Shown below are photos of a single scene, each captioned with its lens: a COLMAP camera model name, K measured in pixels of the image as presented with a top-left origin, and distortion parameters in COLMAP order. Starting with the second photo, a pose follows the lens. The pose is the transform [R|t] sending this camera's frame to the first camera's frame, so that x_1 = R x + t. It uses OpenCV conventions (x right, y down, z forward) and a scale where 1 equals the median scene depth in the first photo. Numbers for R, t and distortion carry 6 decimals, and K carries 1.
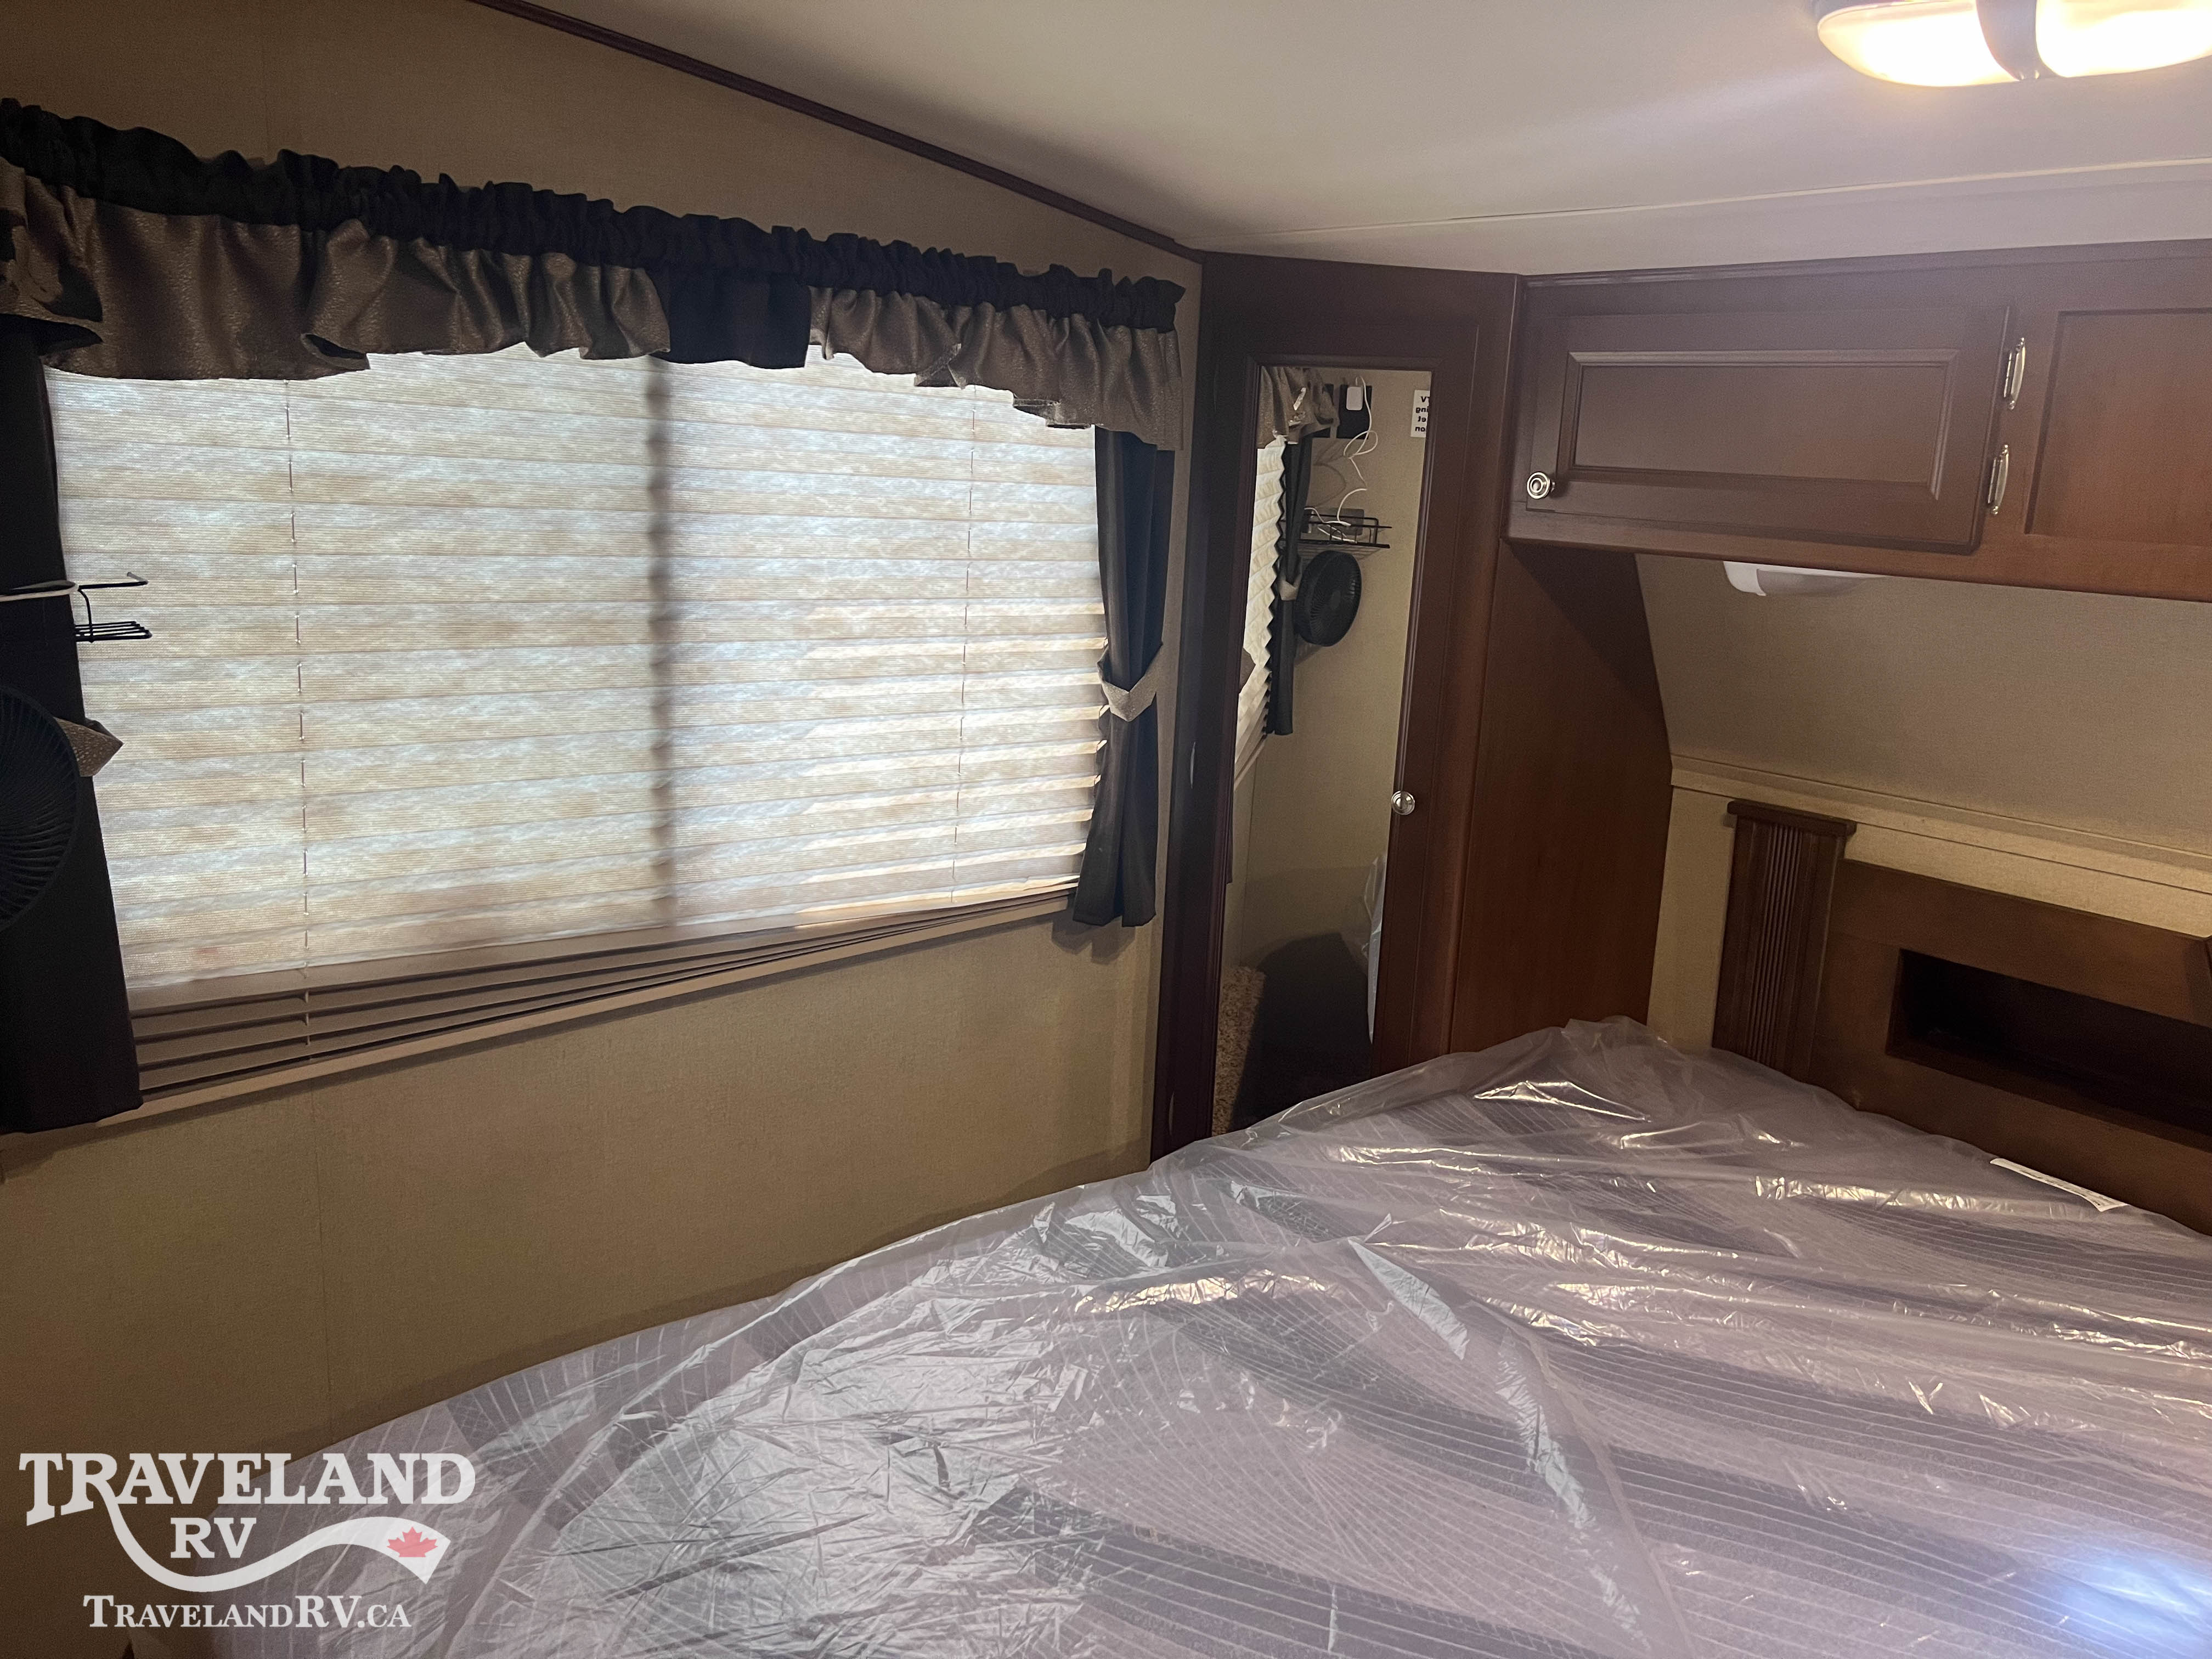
lens RADIAL K [[1666.9, 0, 1115.6], [0, 1666.9, 809.9], [0, 0, 1]] dist [0.054950, -0.068579]
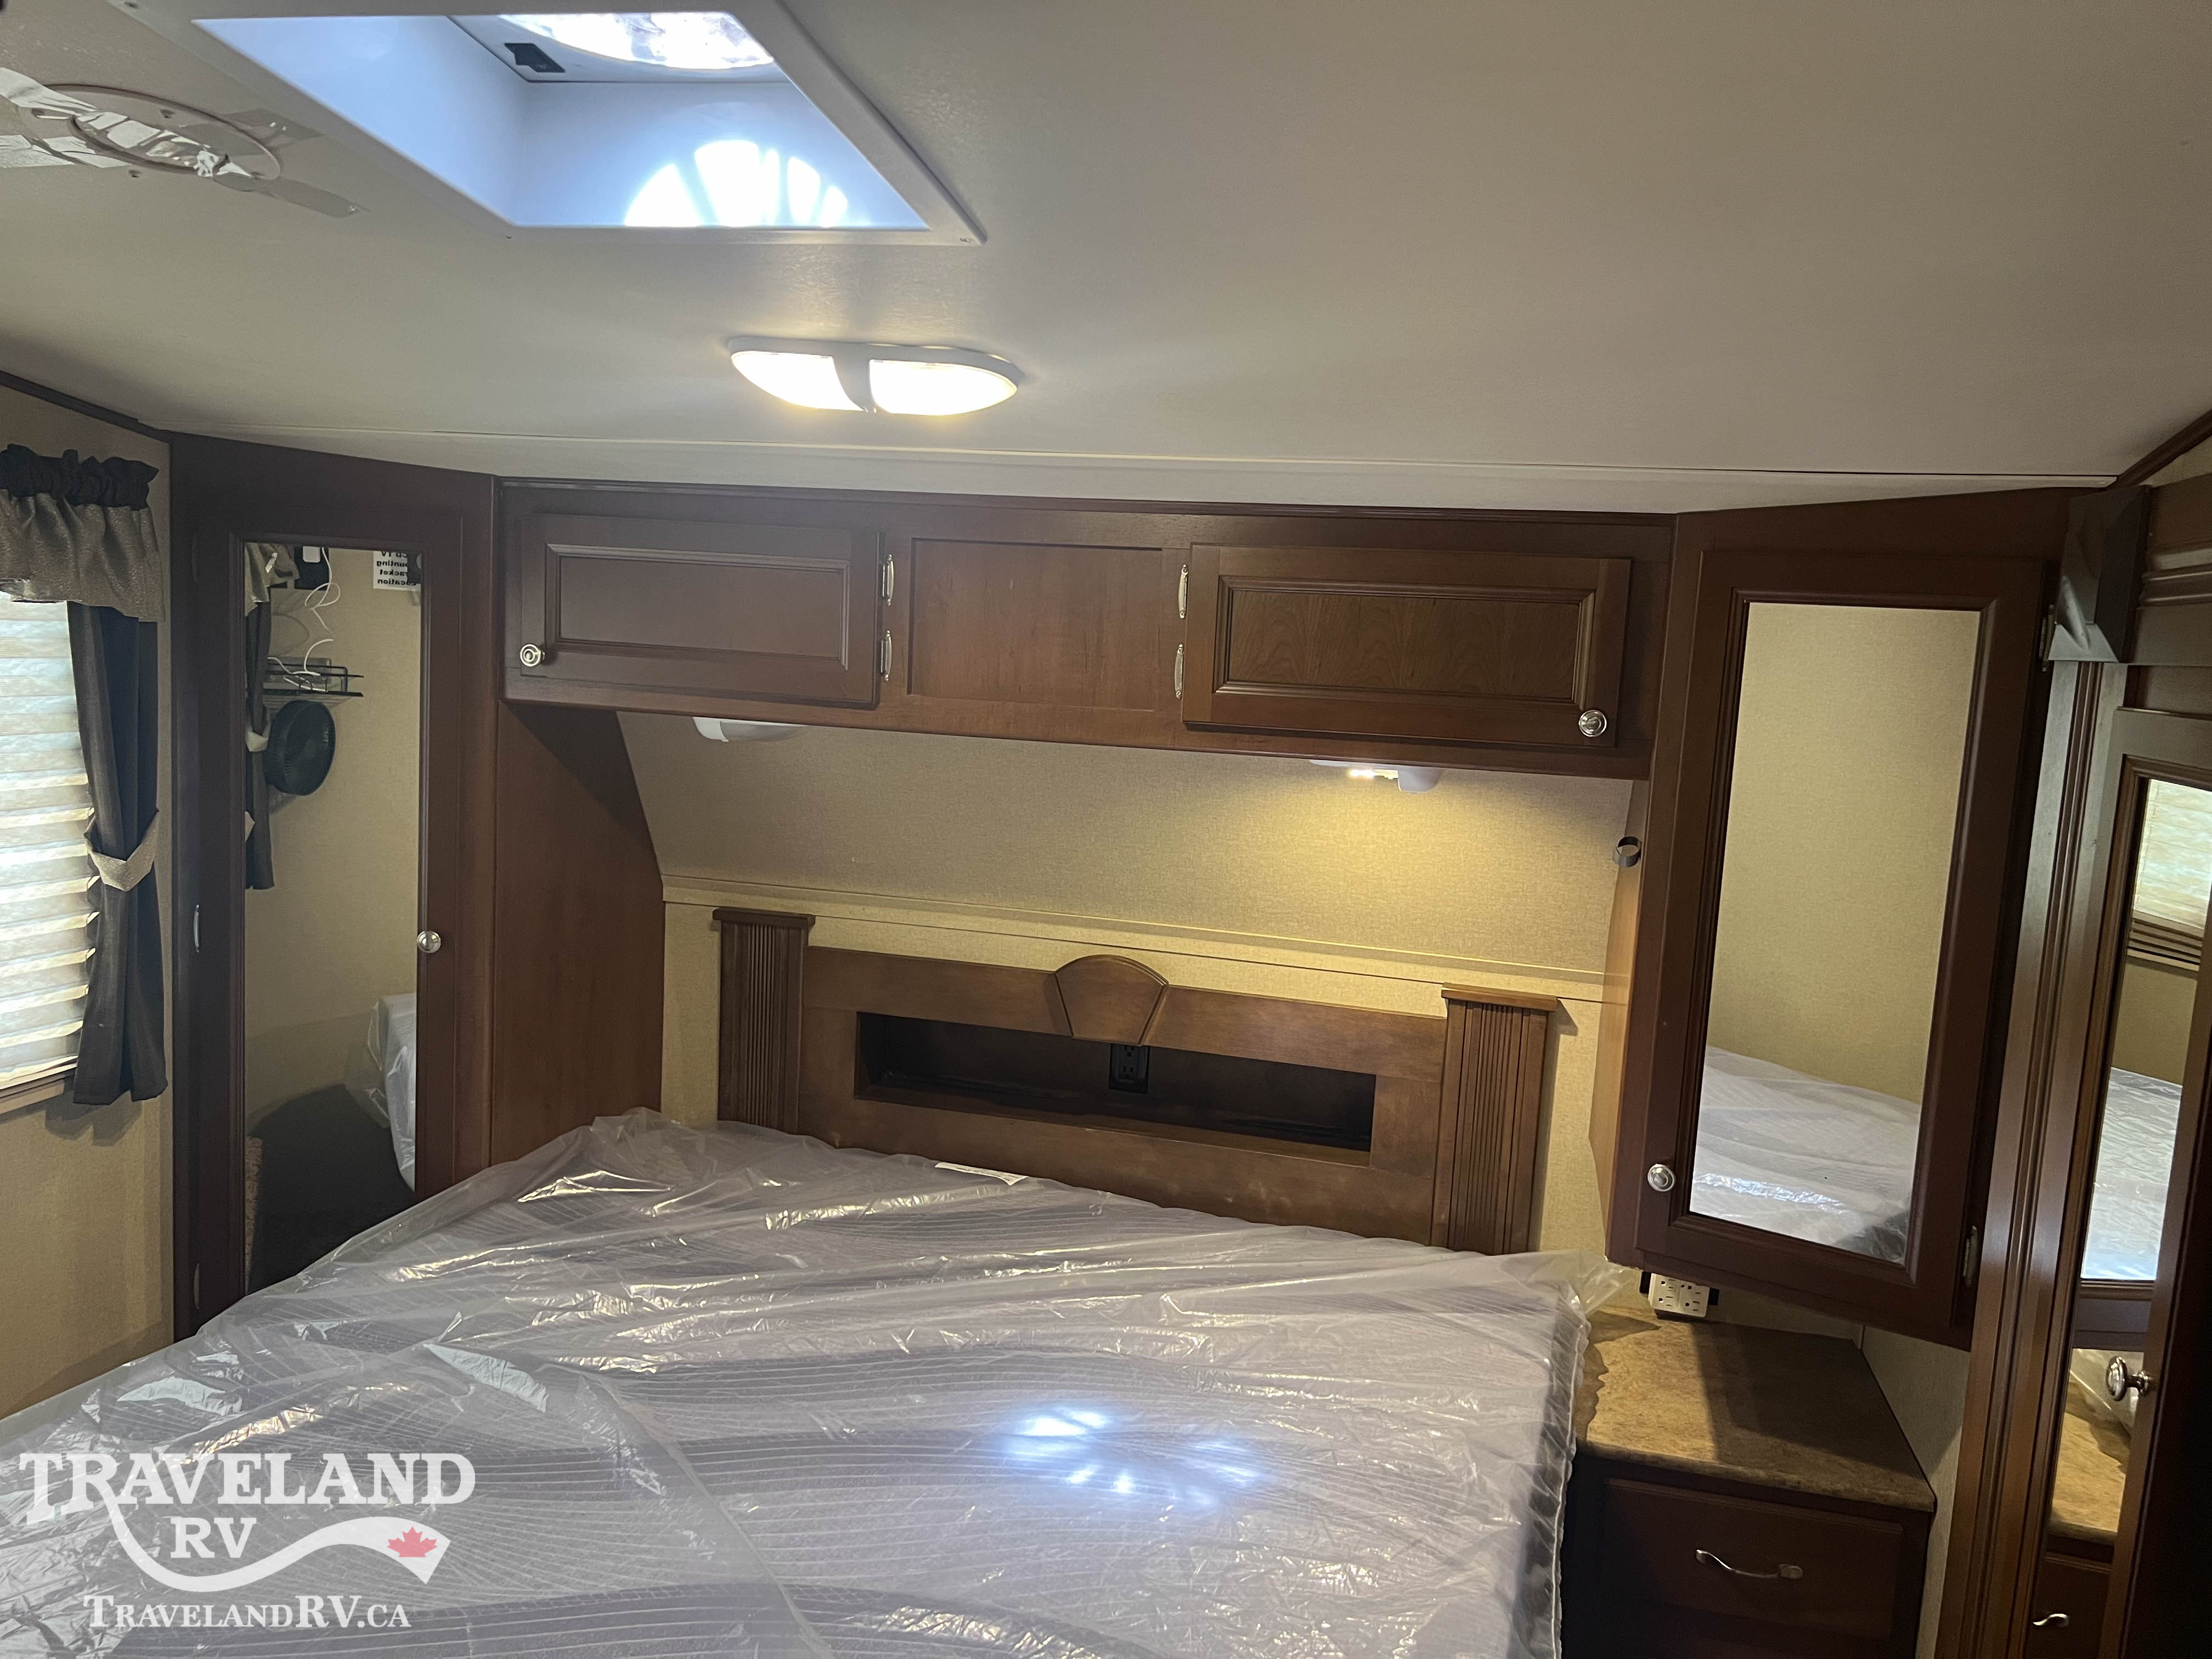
lens RADIAL K [[1666.9, 0, 1115.6], [0, 1666.9, 809.9], [0, 0, 1]] dist [0.054950, -0.068579]
pose [[0.822967, -0.069513, 0.563820, -0.073987], [0.109613, 0.993265, -0.037536, 0.001116], [-0.557413, 0.092693, 0.825045, -0.169008]]
